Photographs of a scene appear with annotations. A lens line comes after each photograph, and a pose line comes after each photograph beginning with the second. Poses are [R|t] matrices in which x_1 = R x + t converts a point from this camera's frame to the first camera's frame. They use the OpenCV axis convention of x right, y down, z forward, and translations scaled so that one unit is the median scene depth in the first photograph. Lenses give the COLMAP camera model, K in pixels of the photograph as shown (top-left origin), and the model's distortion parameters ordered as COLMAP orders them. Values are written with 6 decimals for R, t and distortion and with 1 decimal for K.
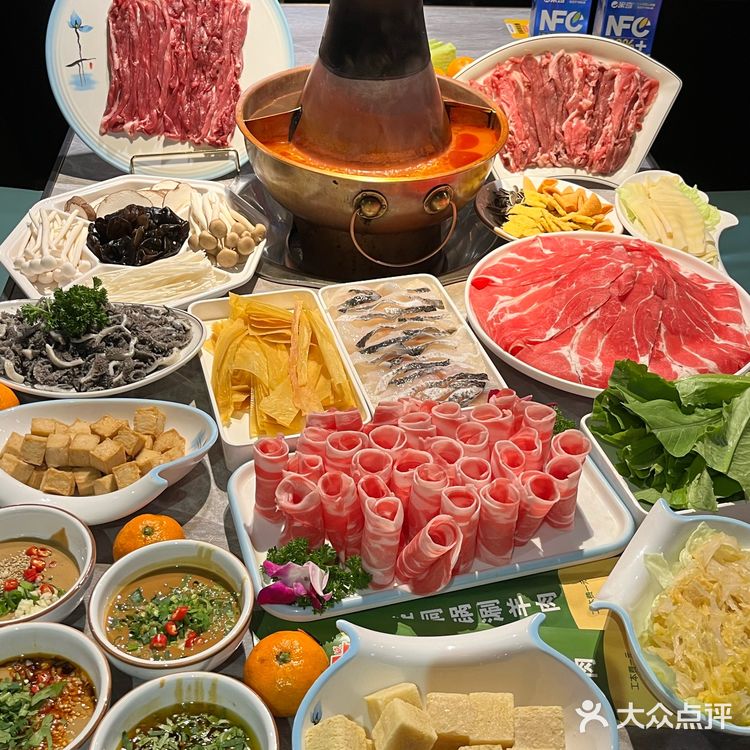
lens RADIAL K [[1043.3, 0, 376.8], [0, 1043.3, 374.6], [0, 0, 1]] dist [0.035612, 0.000000]
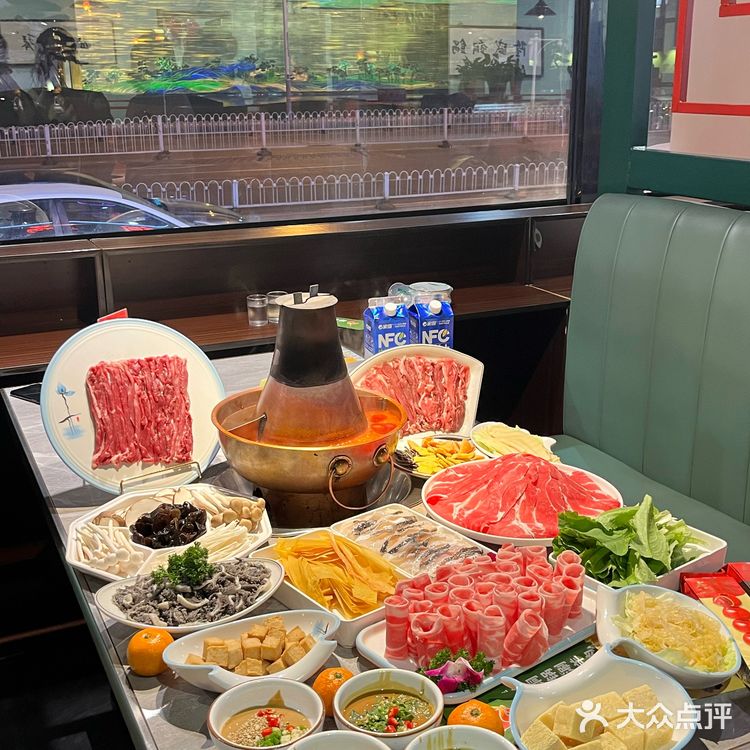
lens RADIAL K [[1043.3, 0, 373.8], [0, 1043.3, 376.0], [0, 0, 1]] dist [0.035612, 0.000000]
pose [[0.919017, -0.151994, 0.363739, -0.420876], [0.267280, 0.918468, -0.291510, 0.135279], [-0.289775, 0.365123, 0.884712, -0.275600]]
